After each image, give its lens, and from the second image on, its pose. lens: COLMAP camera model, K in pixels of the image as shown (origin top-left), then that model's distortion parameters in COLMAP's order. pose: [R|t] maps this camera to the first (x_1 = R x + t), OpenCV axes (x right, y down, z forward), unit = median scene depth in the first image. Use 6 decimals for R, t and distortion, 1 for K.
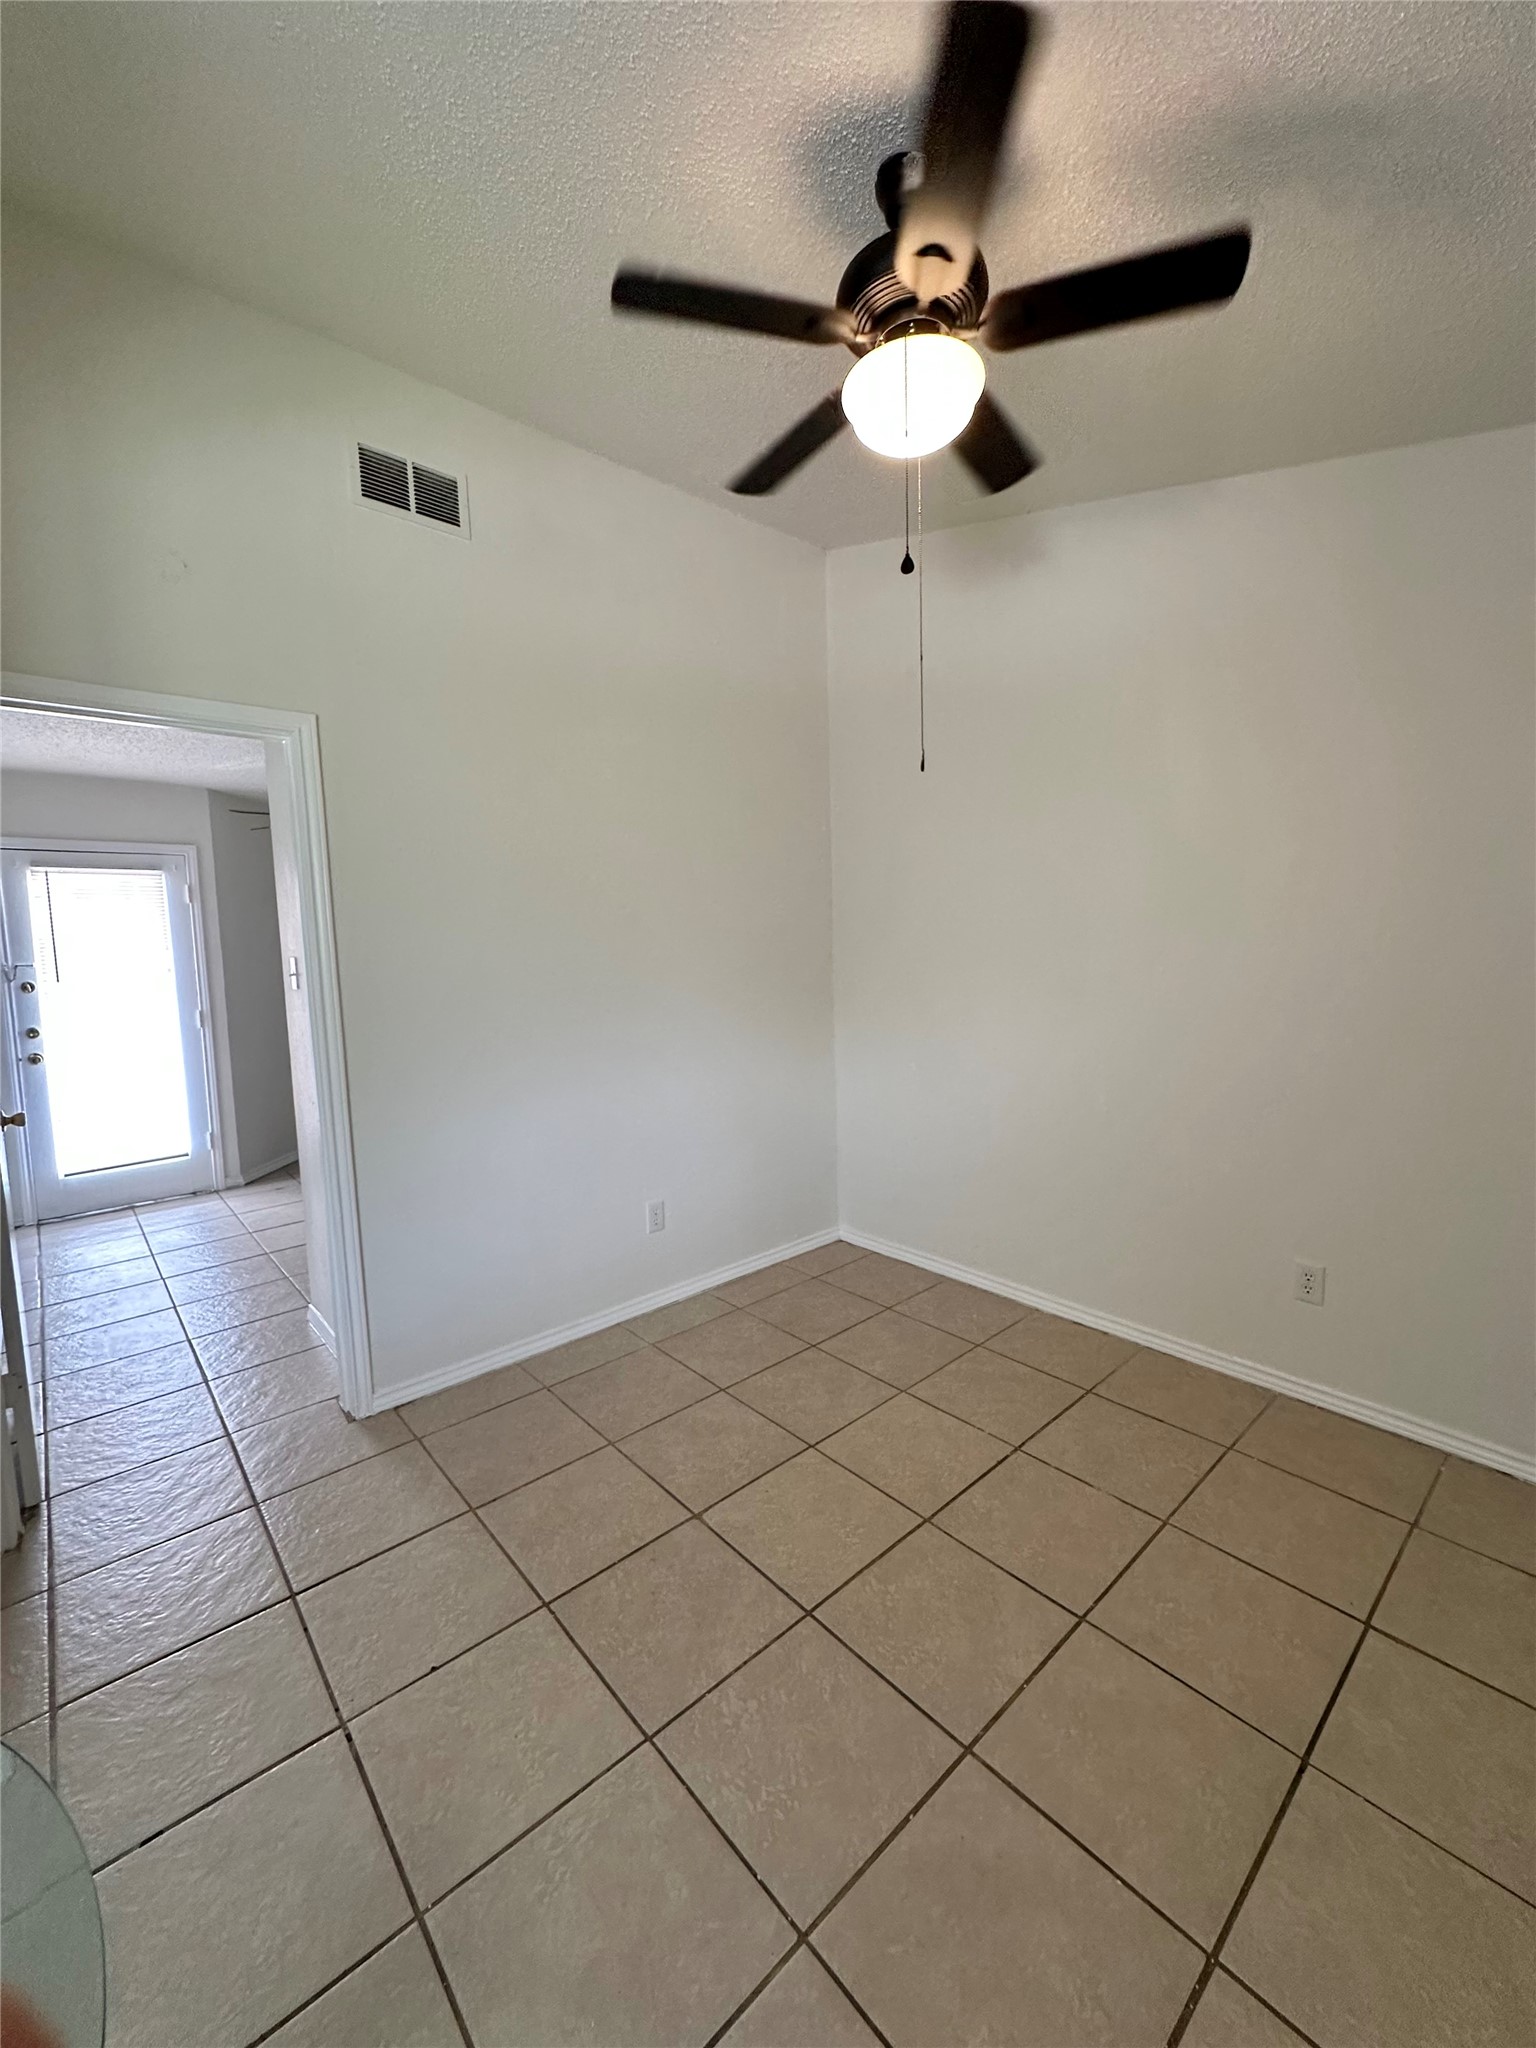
lens RADIAL K [[816.3, 0, 767.6], [0, 816.3, 1027.8], [0, 0, 1]] dist [-0.003333, 0.000217]
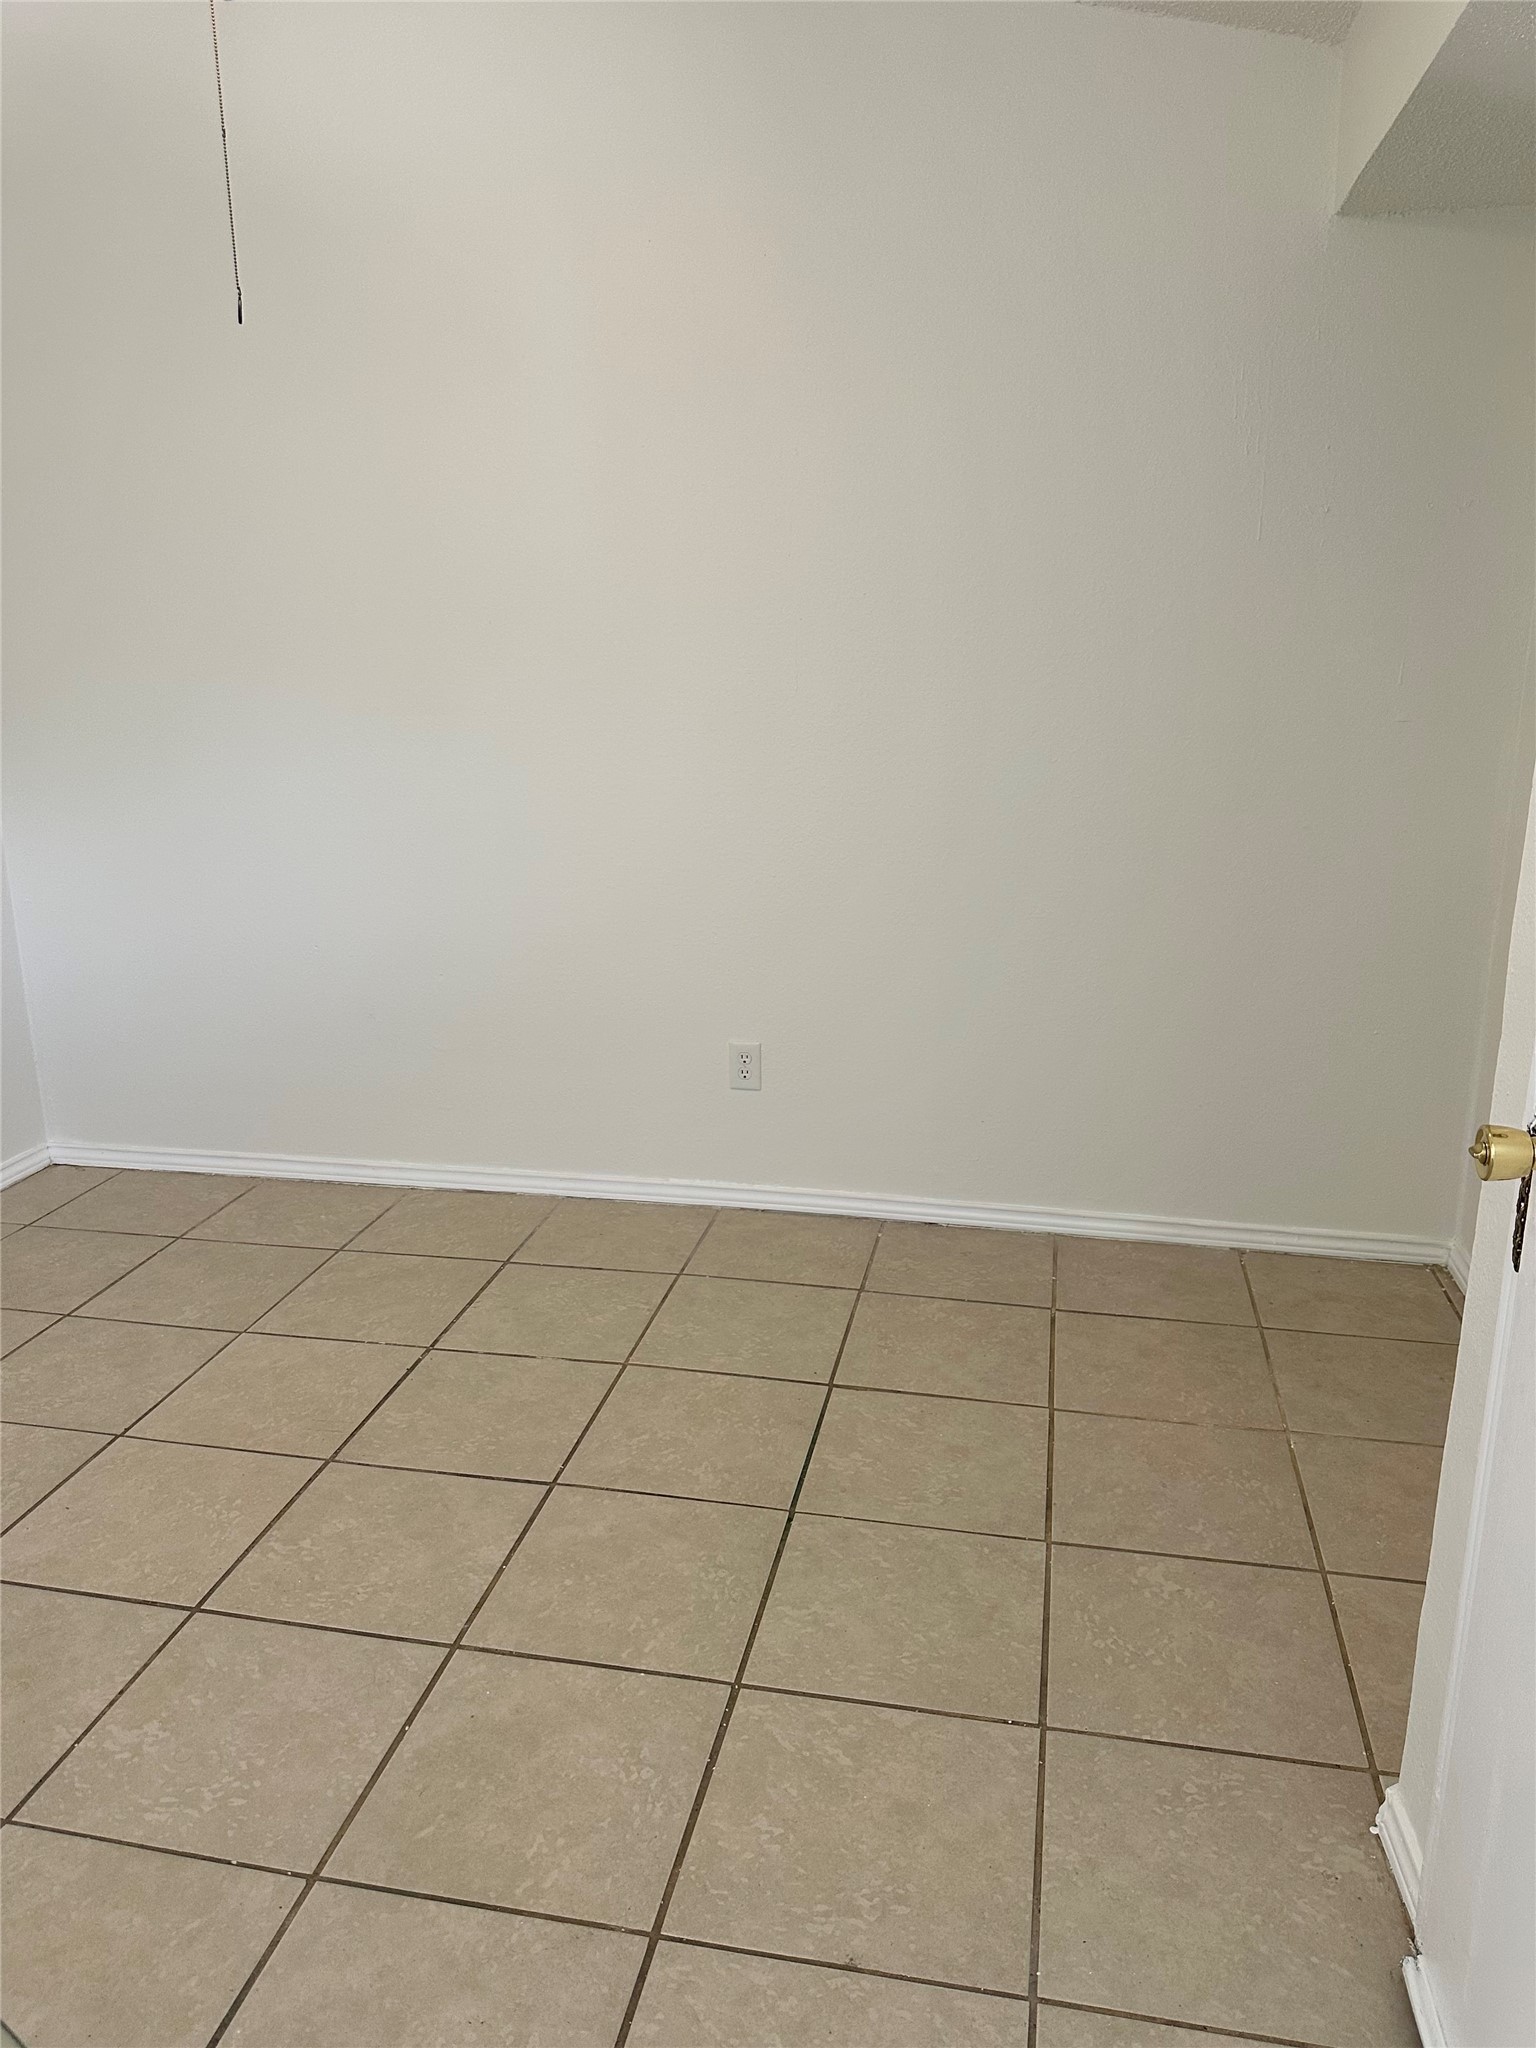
lens RADIAL K [[1441.1, 0, 772.3], [0, 1441.1, 1022.5], [0, 0, 1]] dist [0.007511, -0.007641]
pose [[0.795035, -0.131529, 0.592131, -0.183759], [0.046853, 0.986606, 0.156246, 0.056961], [-0.604751, -0.096478, 0.790549, -0.169586]]
